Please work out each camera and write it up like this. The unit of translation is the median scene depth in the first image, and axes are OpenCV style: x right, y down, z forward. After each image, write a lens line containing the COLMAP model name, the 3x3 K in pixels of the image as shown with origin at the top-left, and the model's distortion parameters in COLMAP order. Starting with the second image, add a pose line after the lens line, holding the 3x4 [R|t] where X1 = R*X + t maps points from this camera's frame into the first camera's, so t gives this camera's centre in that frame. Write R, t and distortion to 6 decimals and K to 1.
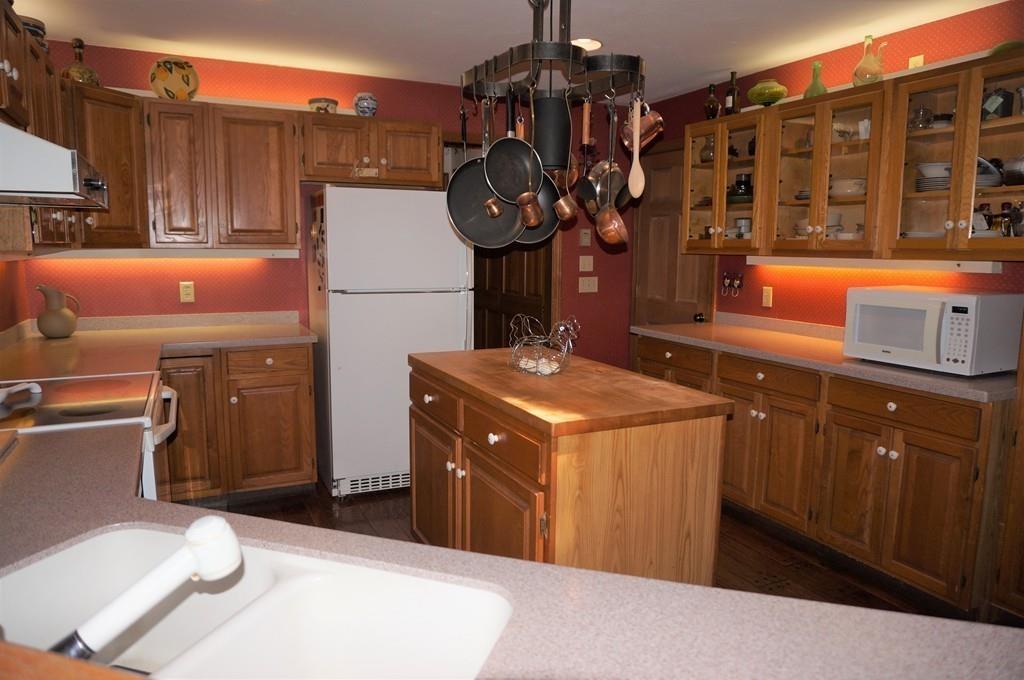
lens RADIAL K [[693.6, 0, 513.3], [0, 693.6, 339.5], [0, 0, 1]] dist [-0.007685, -0.001135]
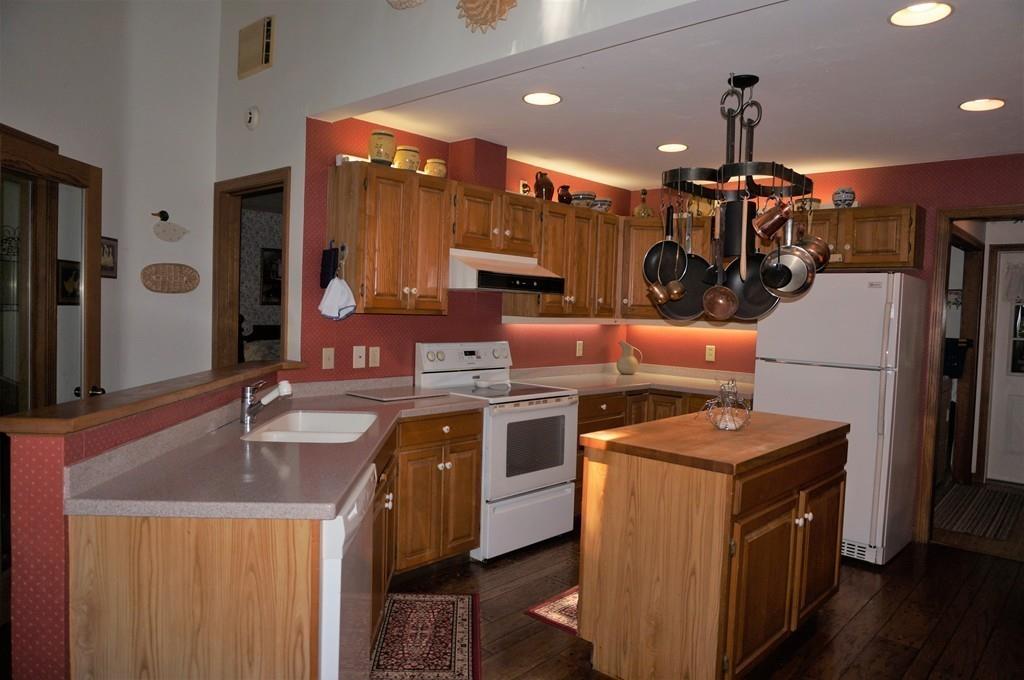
lens RADIAL K [[693.6, 0, 513.7], [0, 693.6, 340.3], [0, 0, 1]] dist [-0.007685, -0.001135]
pose [[0.385622, 0.048976, -0.921356, 0.696986], [-0.154853, 0.987861, -0.012300, -0.020288], [0.909569, 0.147418, 0.388525, 0.139528]]
